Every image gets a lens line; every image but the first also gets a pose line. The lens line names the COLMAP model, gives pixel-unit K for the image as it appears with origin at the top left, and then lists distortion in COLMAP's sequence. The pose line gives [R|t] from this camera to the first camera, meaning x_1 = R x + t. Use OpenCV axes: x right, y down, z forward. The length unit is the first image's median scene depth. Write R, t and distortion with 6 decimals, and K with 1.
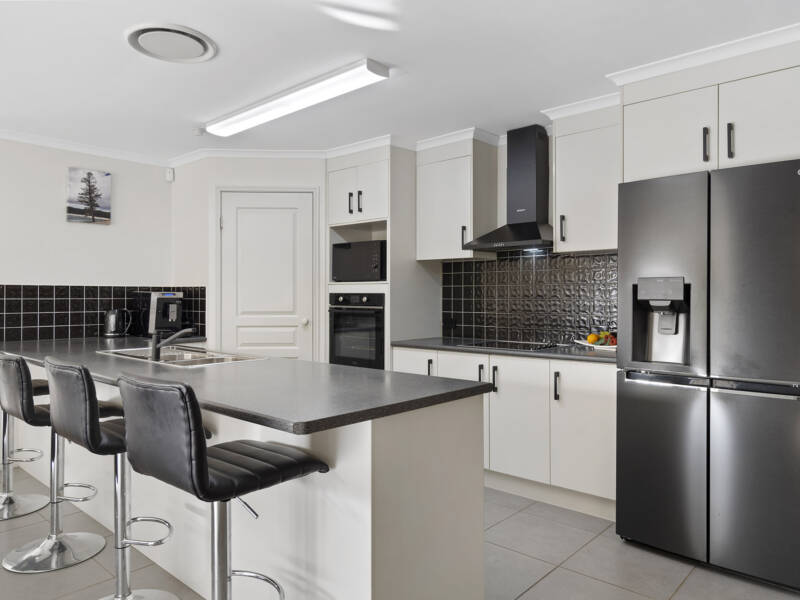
lens RADIAL K [[548.7, 0, 399.8], [0, 548.7, 303.2], [0, 0, 1]] dist [-0.043898, -0.000356]
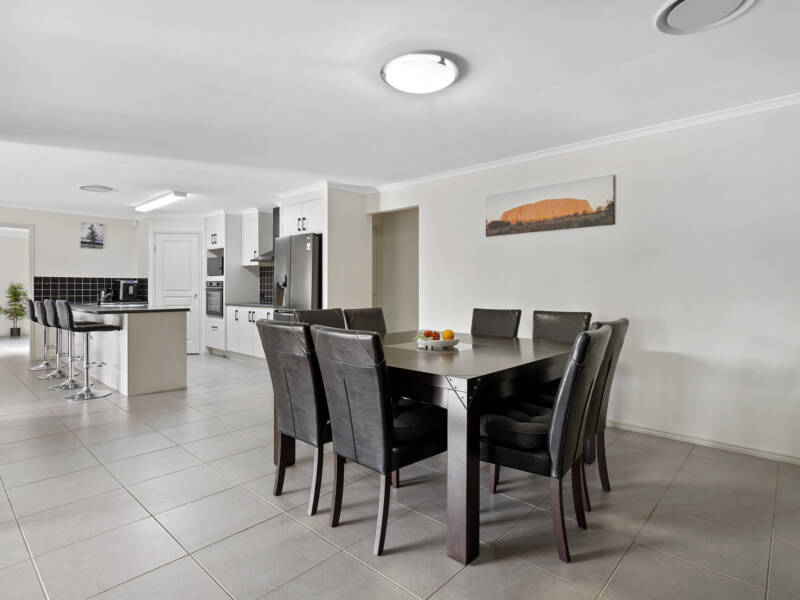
lens RADIAL K [[448.2, 0, 395.9], [0, 448.2, 301.3], [0, 0, 1]] dist [0.005606, 0.000413]
pose [[0.998591, 0.003493, -0.052950, 0.729603], [-0.002639, 0.999866, 0.016183, 0.030632], [0.053000, -0.016021, 0.998466, -0.727693]]
